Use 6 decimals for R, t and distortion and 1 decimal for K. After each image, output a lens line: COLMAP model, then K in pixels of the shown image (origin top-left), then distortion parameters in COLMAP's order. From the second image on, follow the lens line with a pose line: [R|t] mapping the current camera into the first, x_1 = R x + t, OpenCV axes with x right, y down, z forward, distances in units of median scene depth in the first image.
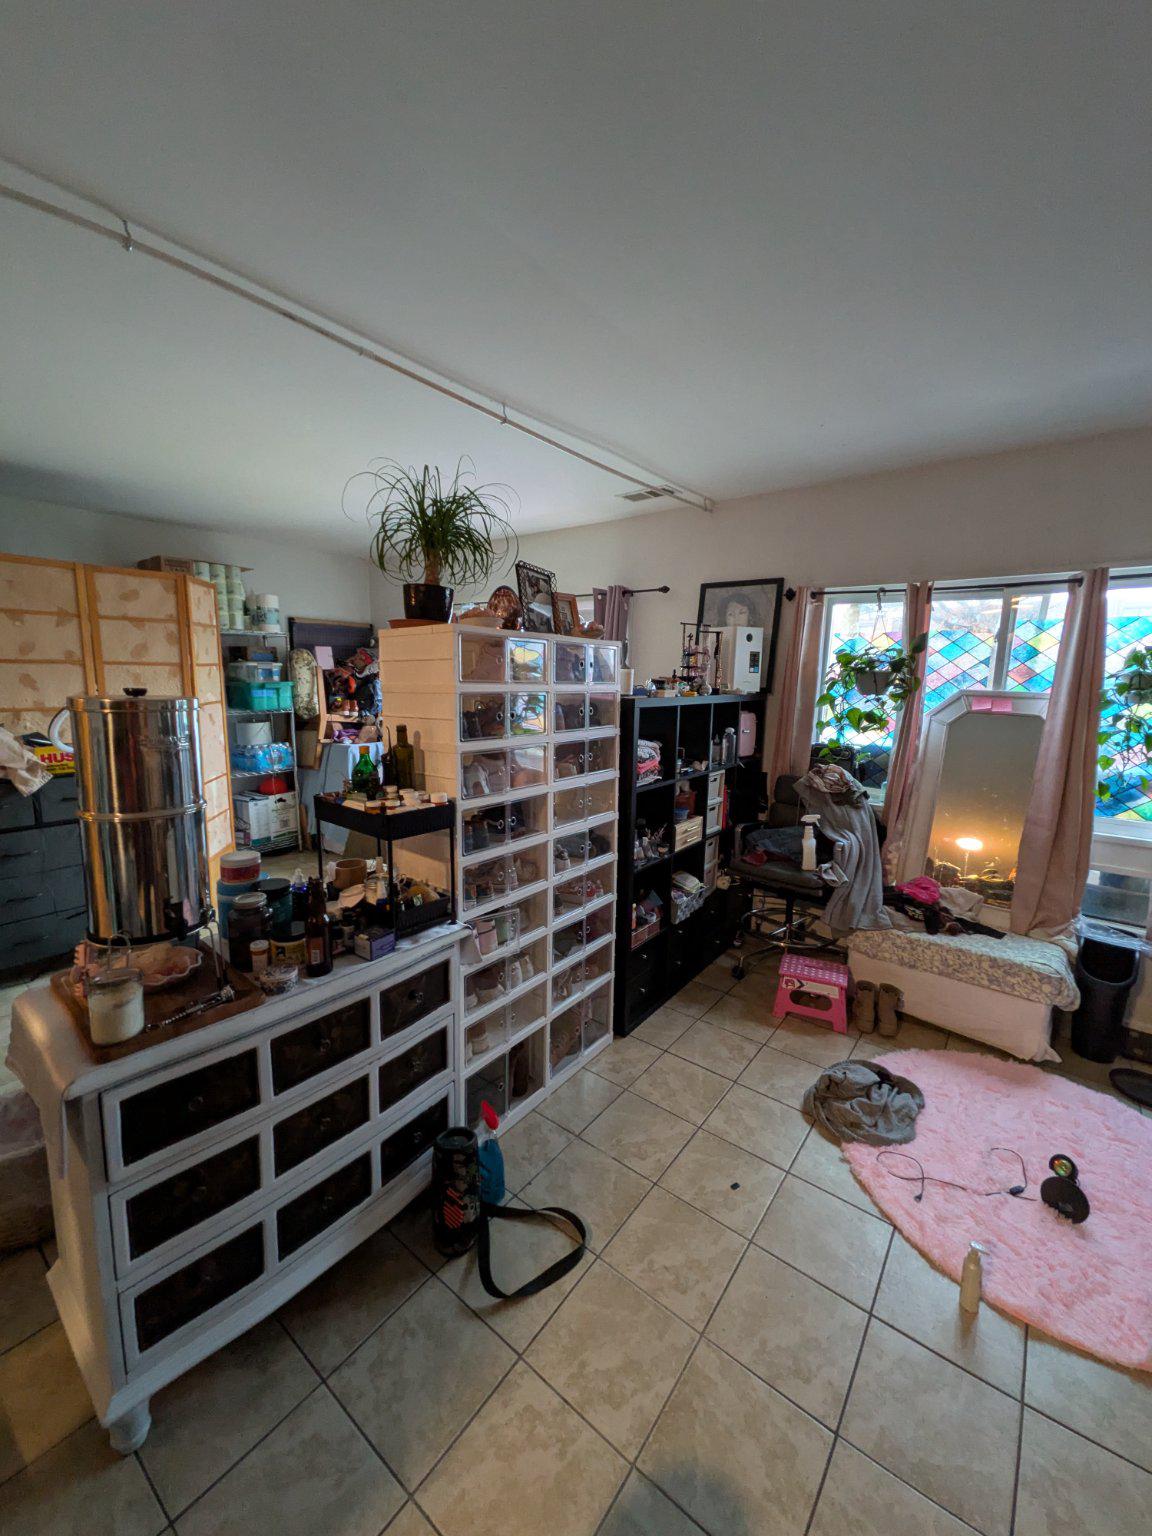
lens RADIAL K [[601.8, 0, 575.1], [0, 601.8, 763.9], [0, 0, 1]] dist [0.001574, -0.000424]
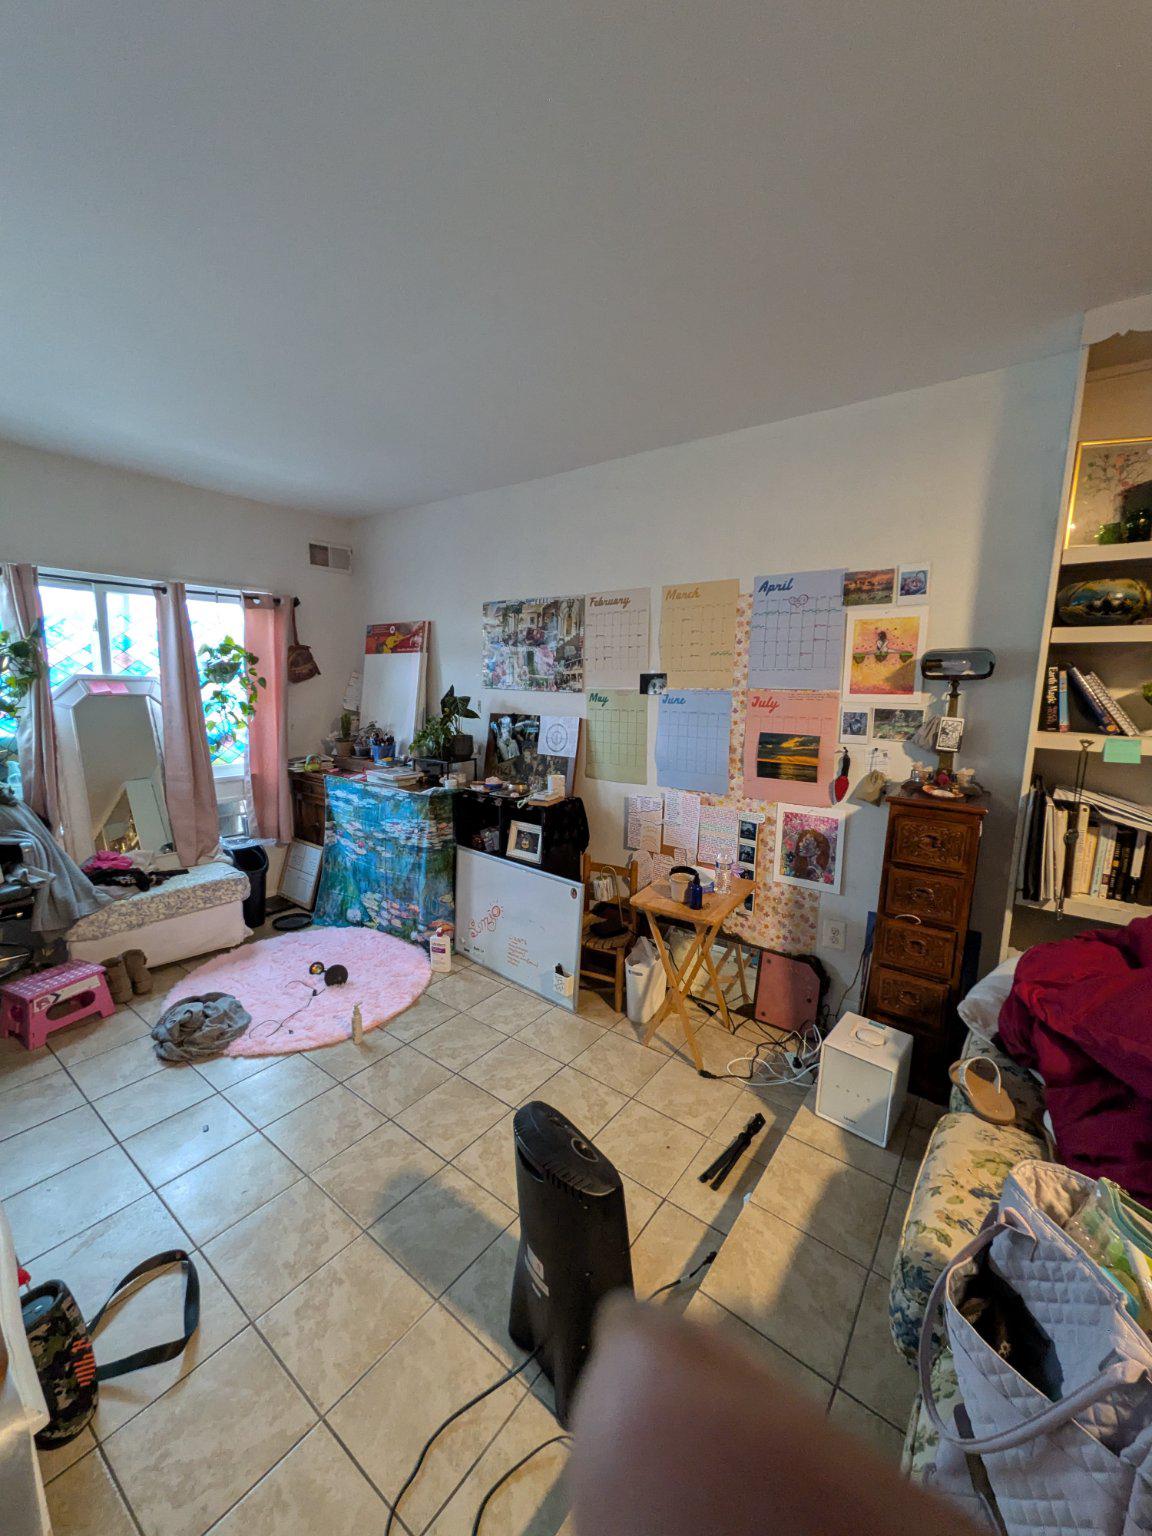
lens RADIAL K [[601.8, 0, 575.1], [0, 601.8, 763.9], [0, 0, 1]] dist [0.001574, -0.000424]
pose [[-0.019196, -0.156516, 0.987489, -0.513783], [0.126985, 0.979291, 0.157685, -0.028207], [-0.991719, 0.128423, 0.001077, 0.169918]]
